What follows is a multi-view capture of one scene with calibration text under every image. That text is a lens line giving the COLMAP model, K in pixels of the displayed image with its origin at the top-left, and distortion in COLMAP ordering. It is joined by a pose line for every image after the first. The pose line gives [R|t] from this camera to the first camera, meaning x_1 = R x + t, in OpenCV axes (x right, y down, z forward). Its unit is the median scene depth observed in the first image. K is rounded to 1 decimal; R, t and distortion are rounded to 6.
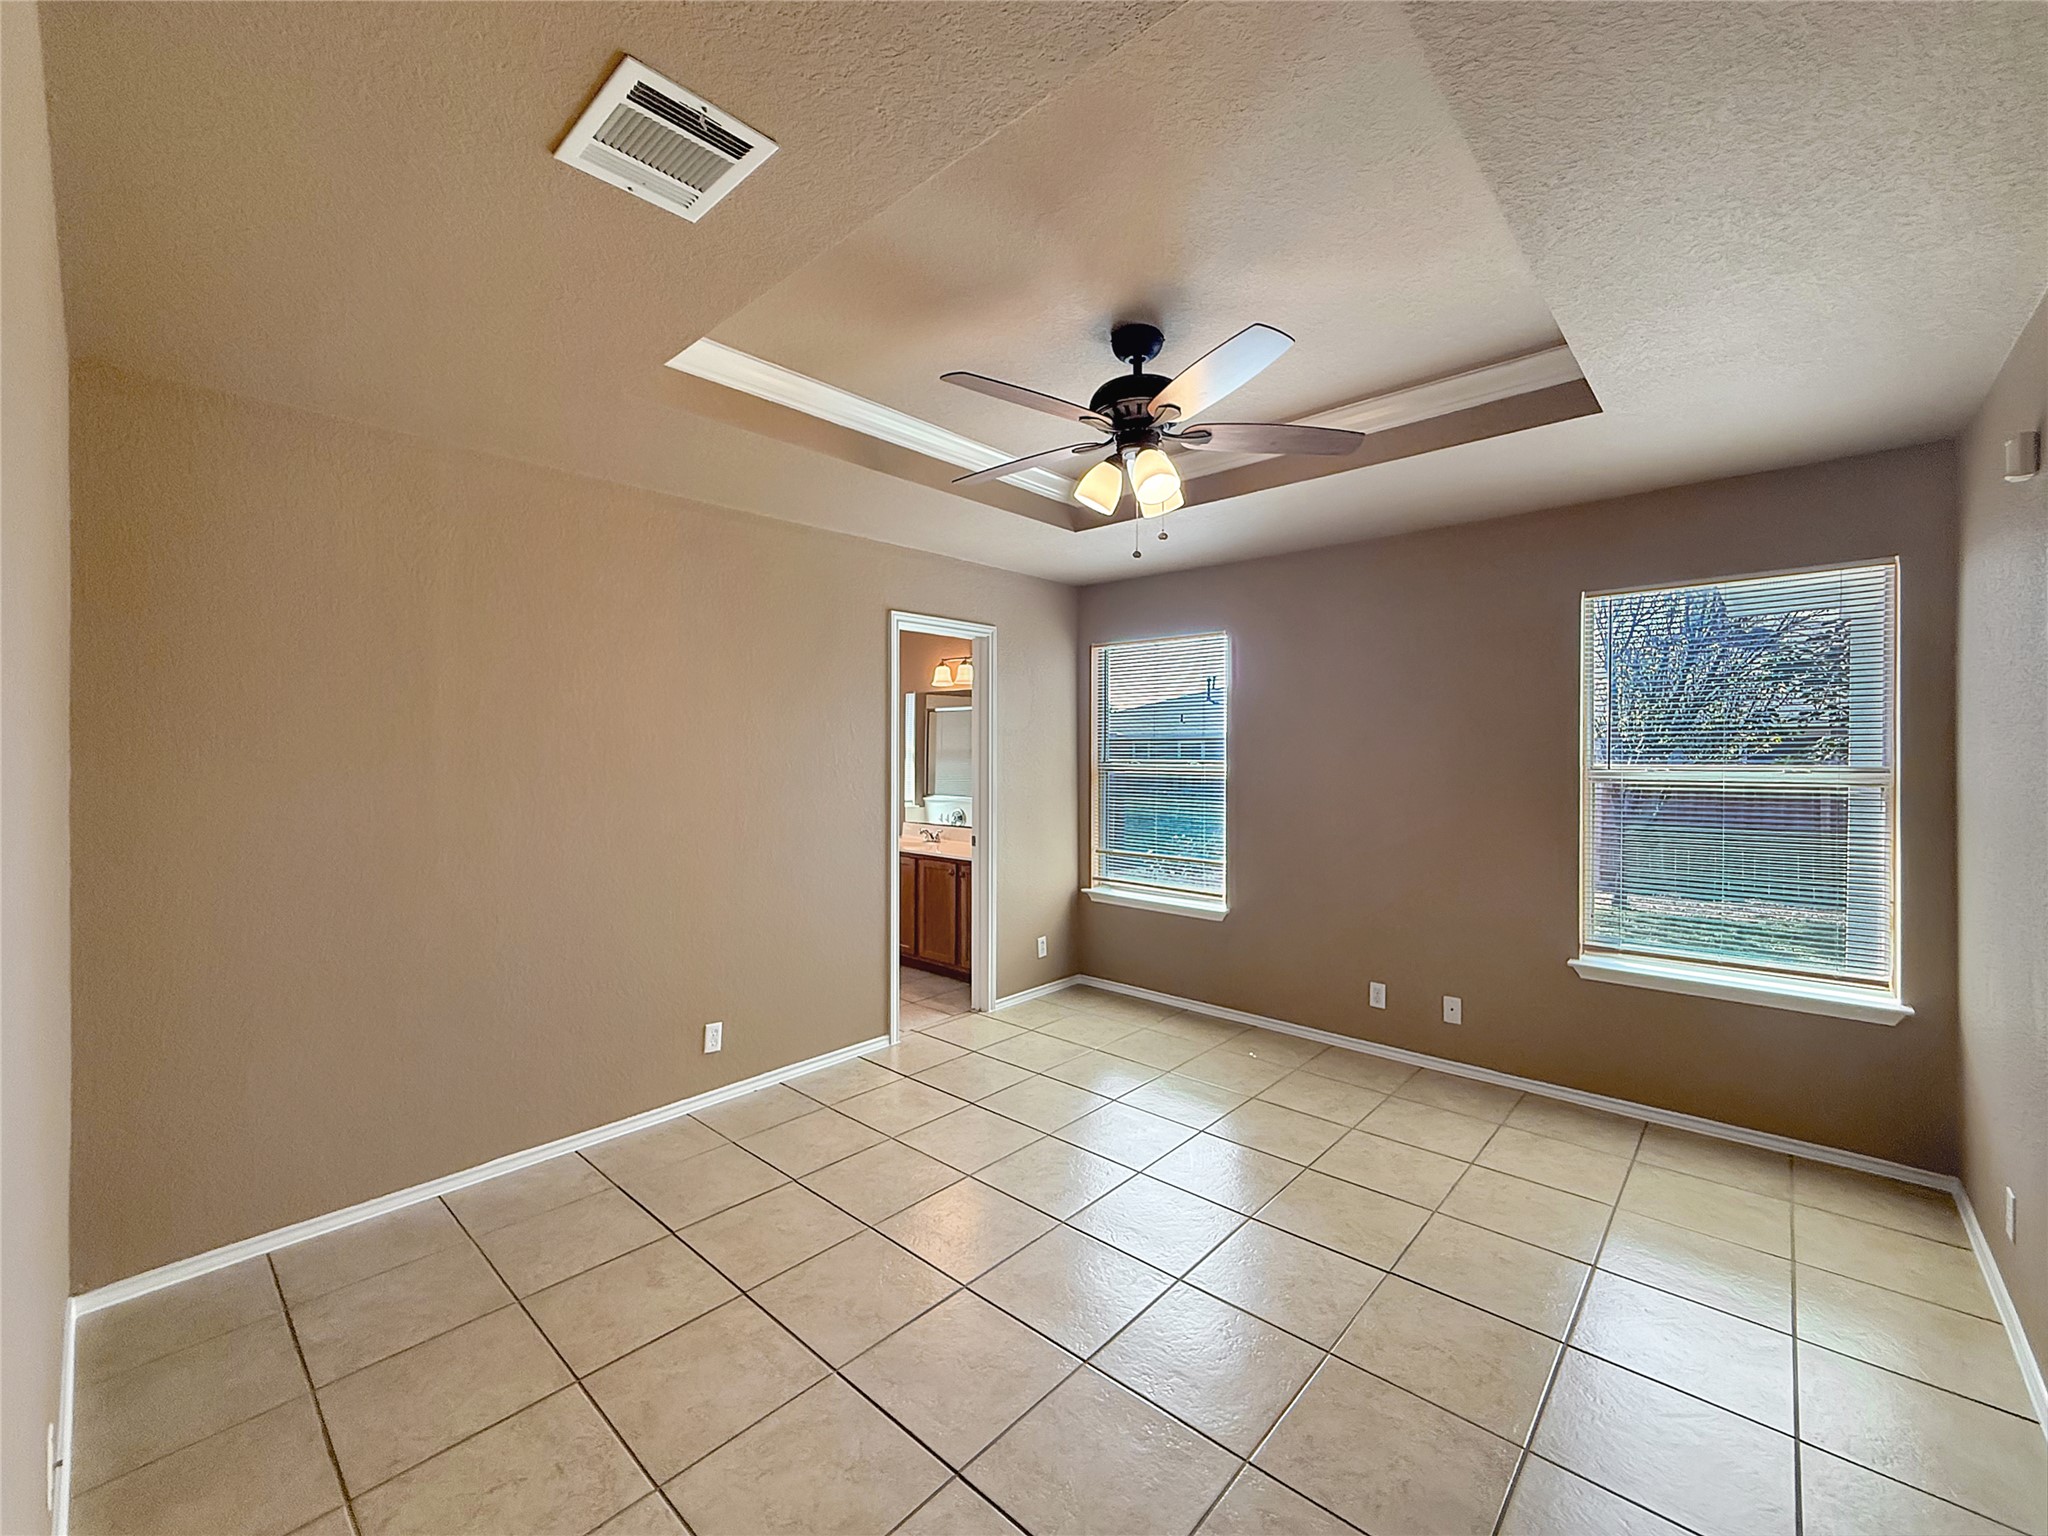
lens RADIAL K [[841.4, 0, 1015.2], [0, 841.4, 757.3], [0, 0, 1]] dist [-0.001411, 0.000030]
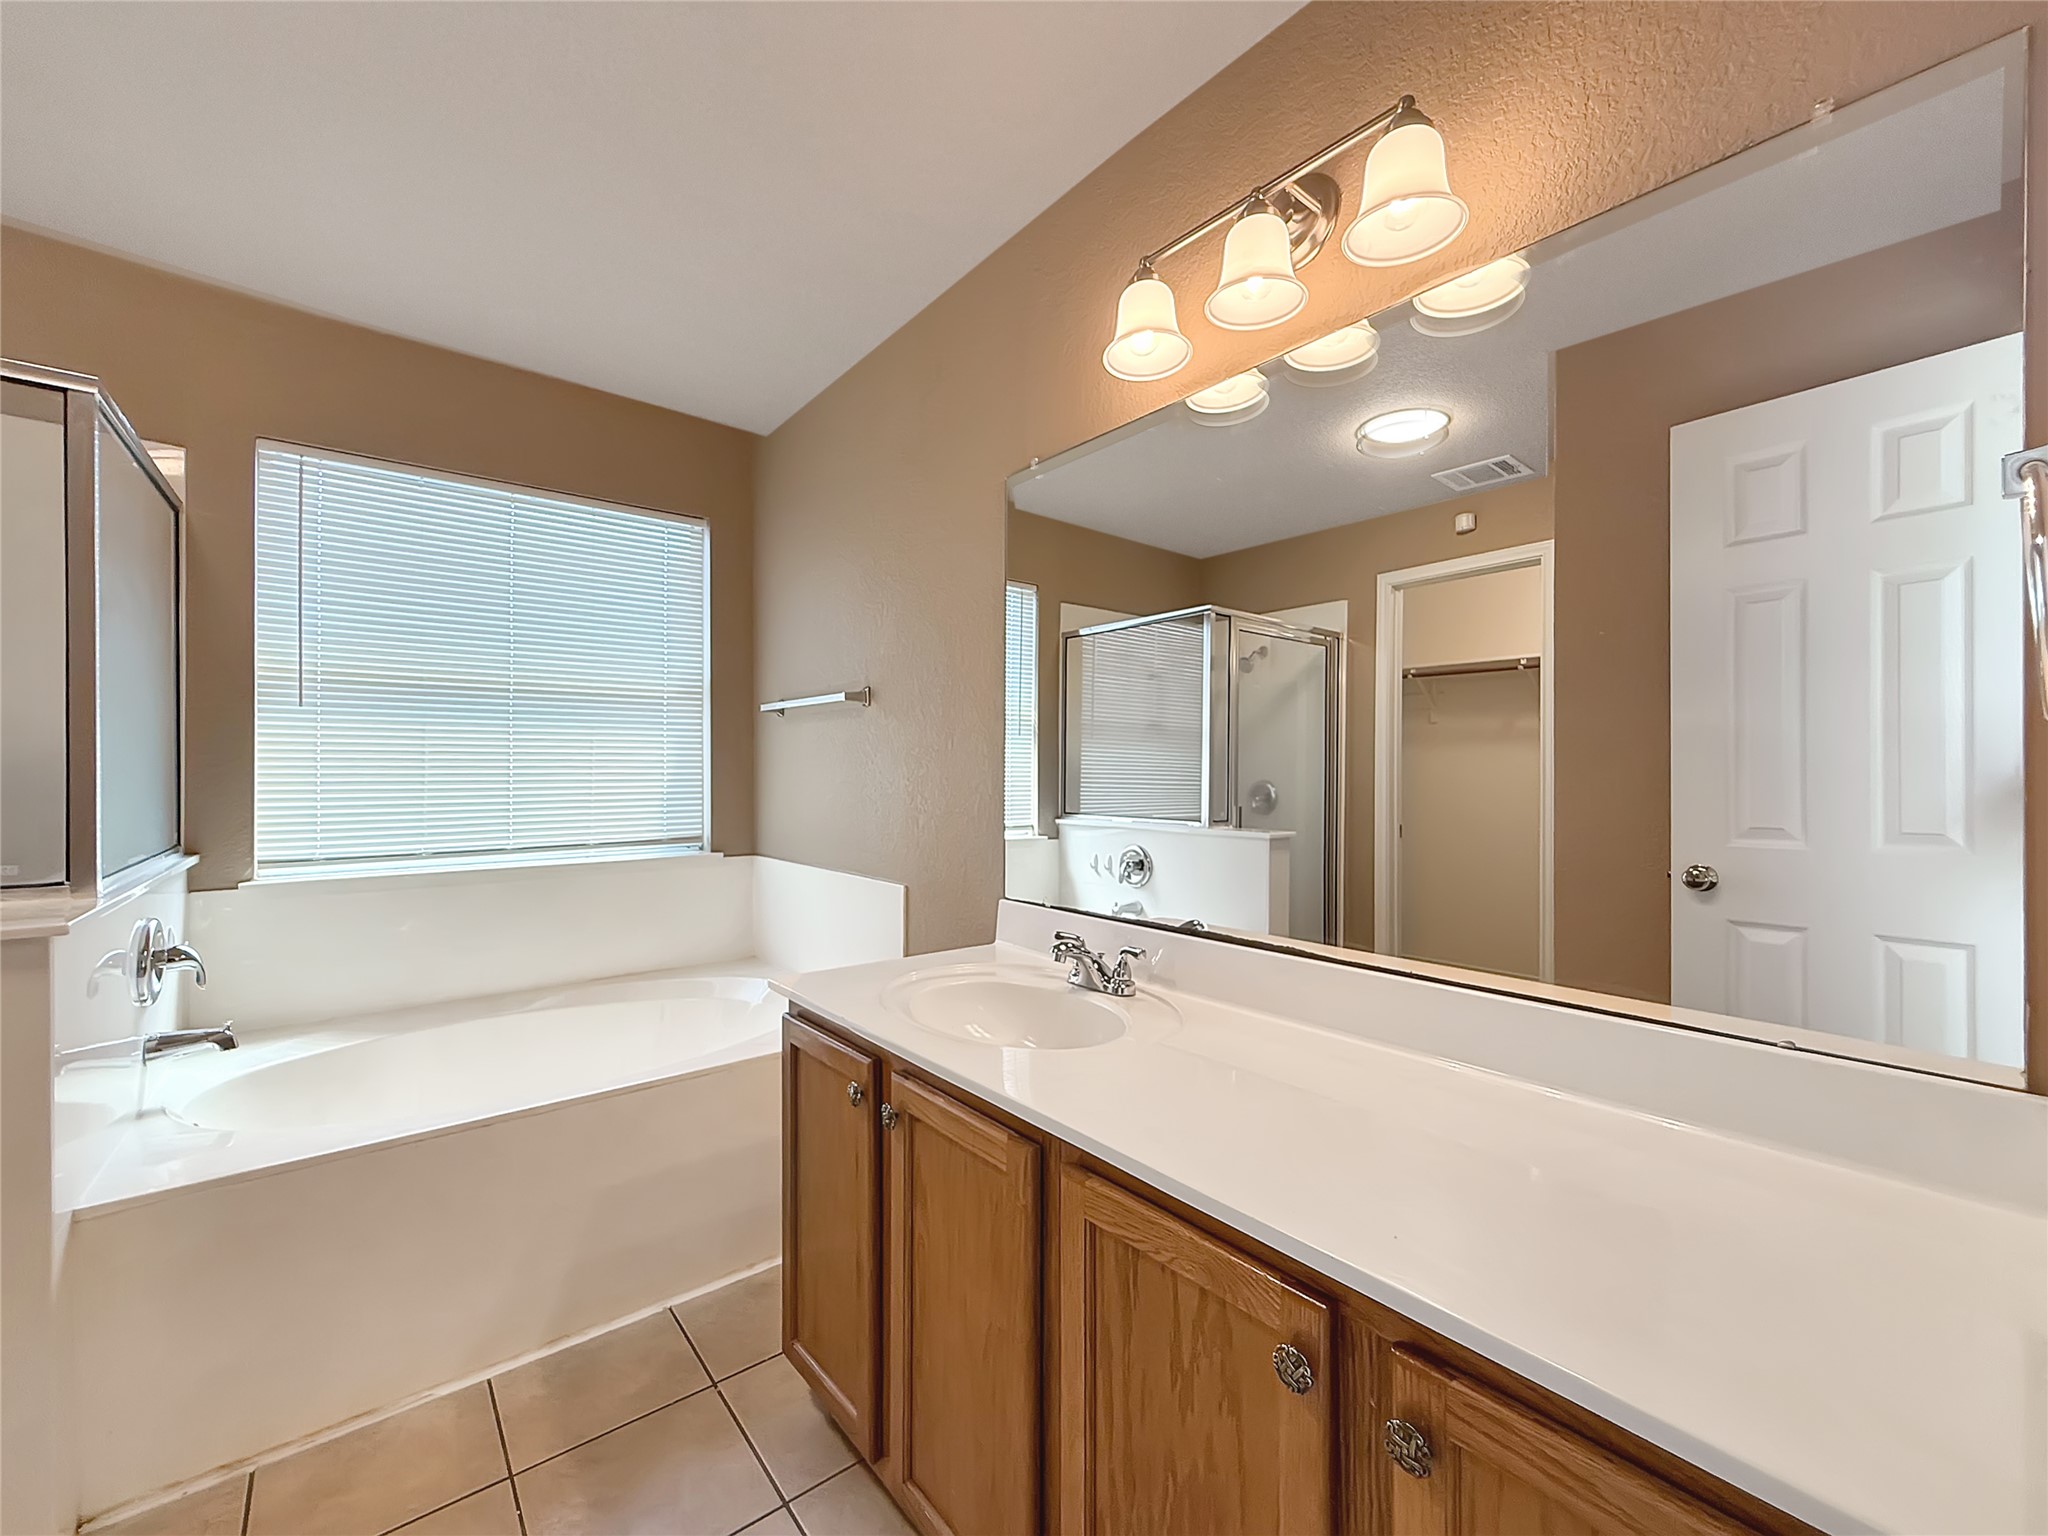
lens RADIAL K [[841.4, 0, 1024.5], [0, 841.4, 768.9], [0, 0, 1]] dist [-0.001411, 0.000030]
pose [[0.990713, -0.001300, -0.135962, -0.110967], [-0.000412, 0.999921, -0.012563, 0.045459], [0.135967, 0.012503, 0.990634, 0.946033]]
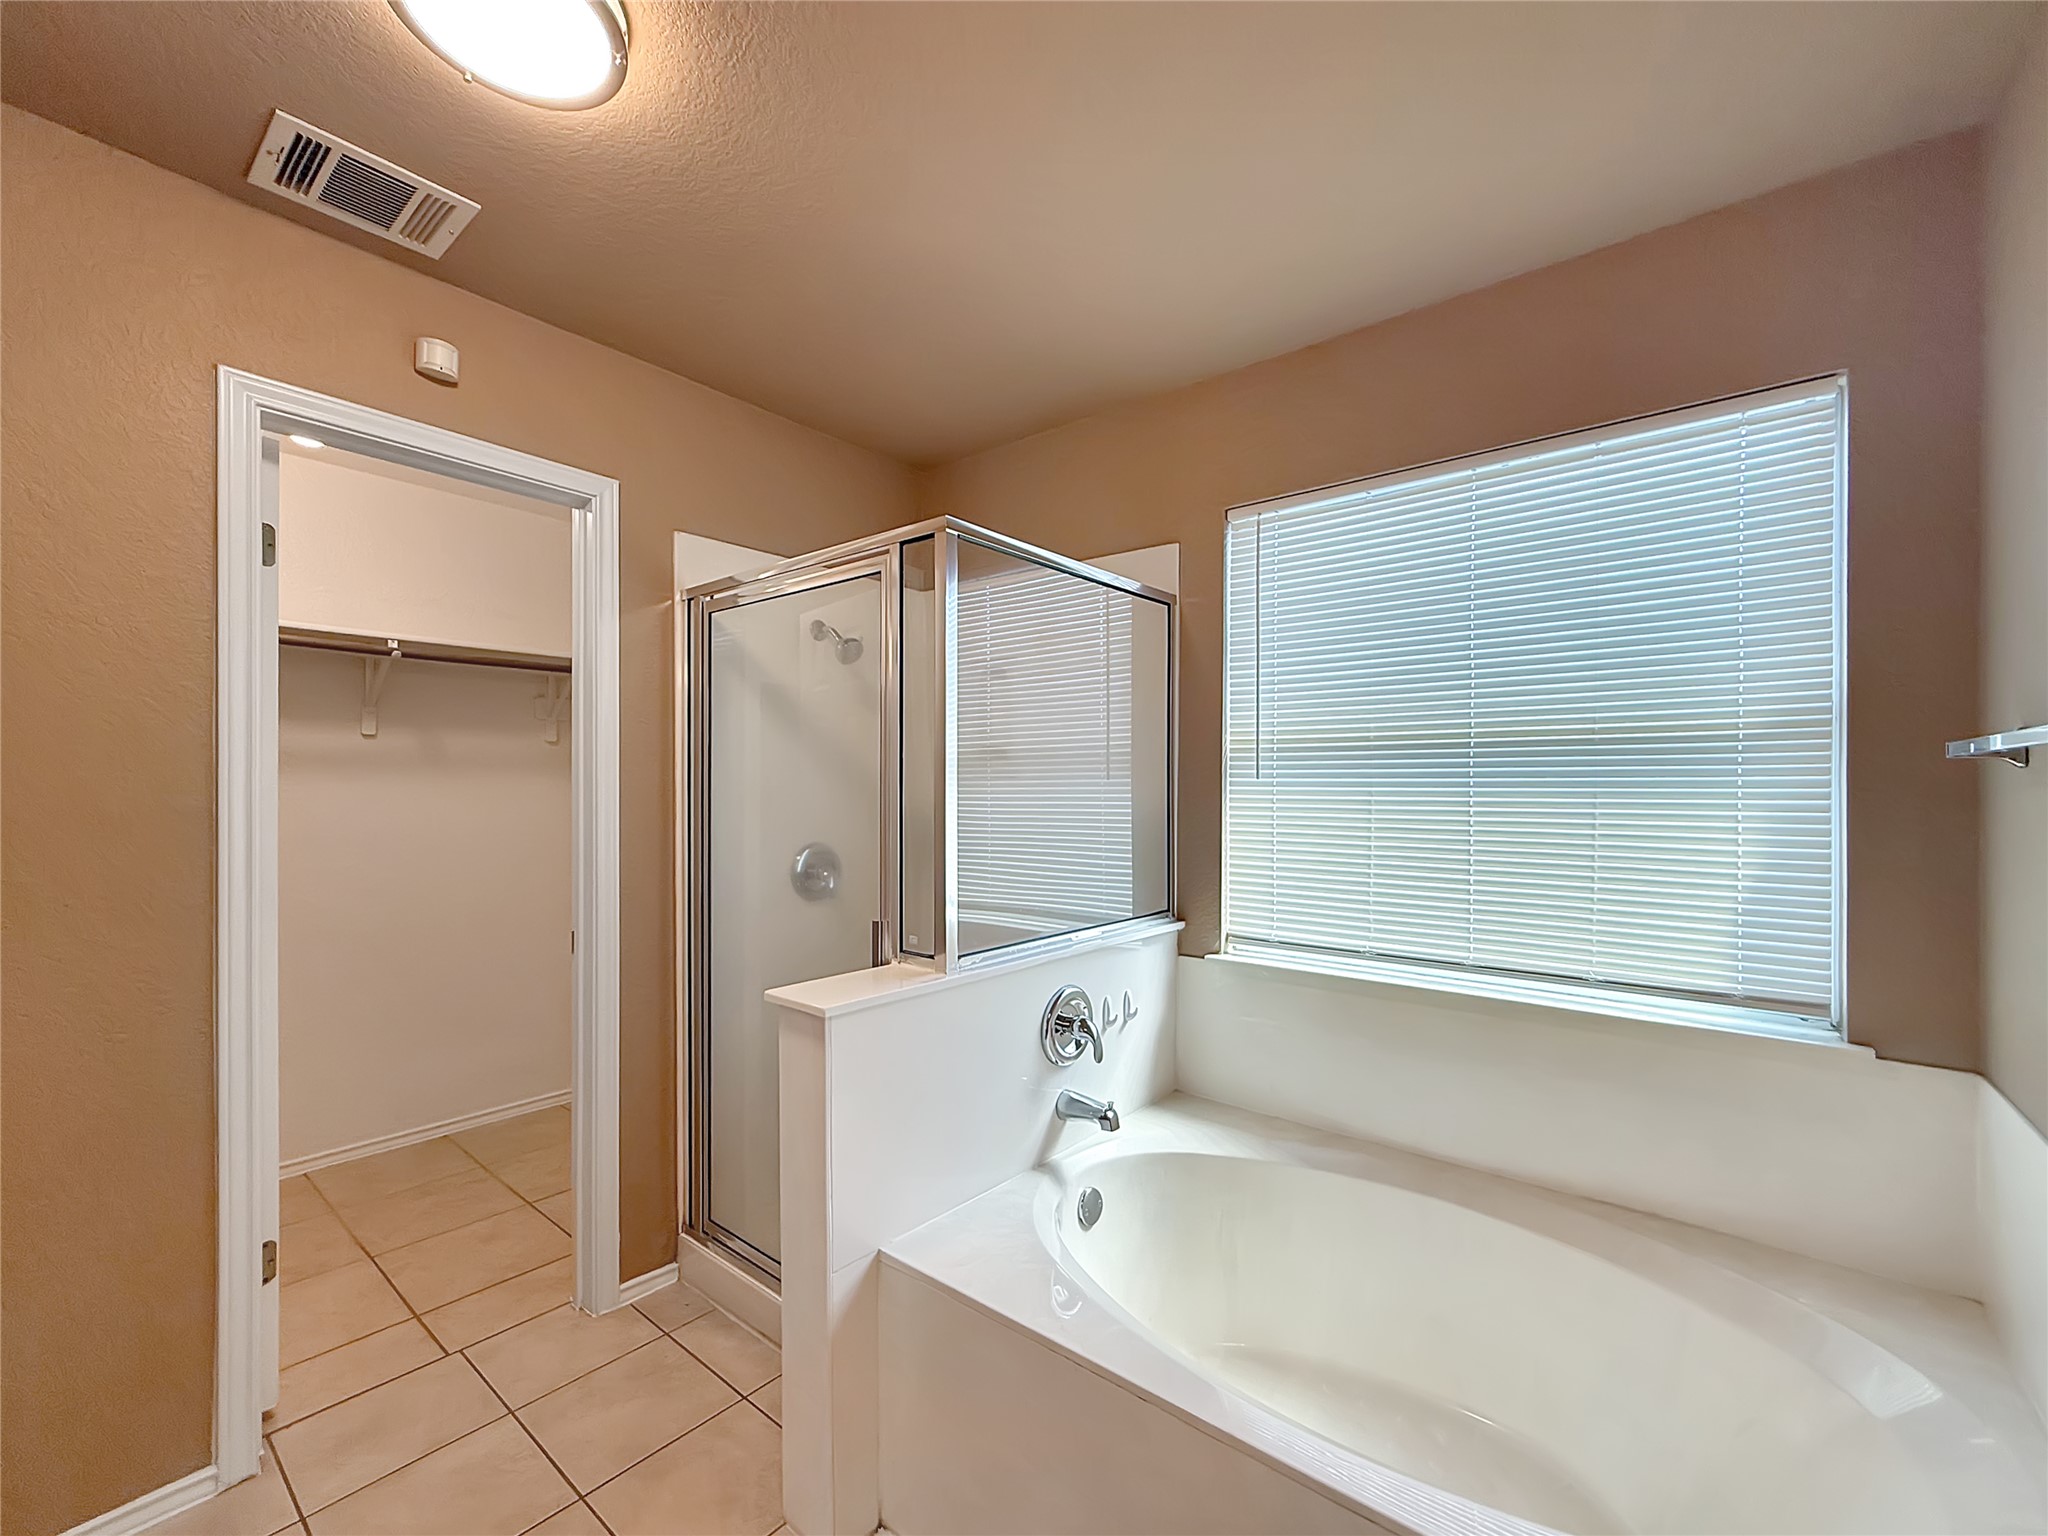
lens RADIAL K [[841.4, 0, 1022.1], [0, 841.4, 784.8], [0, 0, 1]] dist [-0.001411, 0.000030]
pose [[0.044964, -0.003427, -0.998983, -0.133774], [-0.016458, 0.999856, -0.004171, 0.010994], [0.998853, 0.016628, 0.044901, 1.219798]]
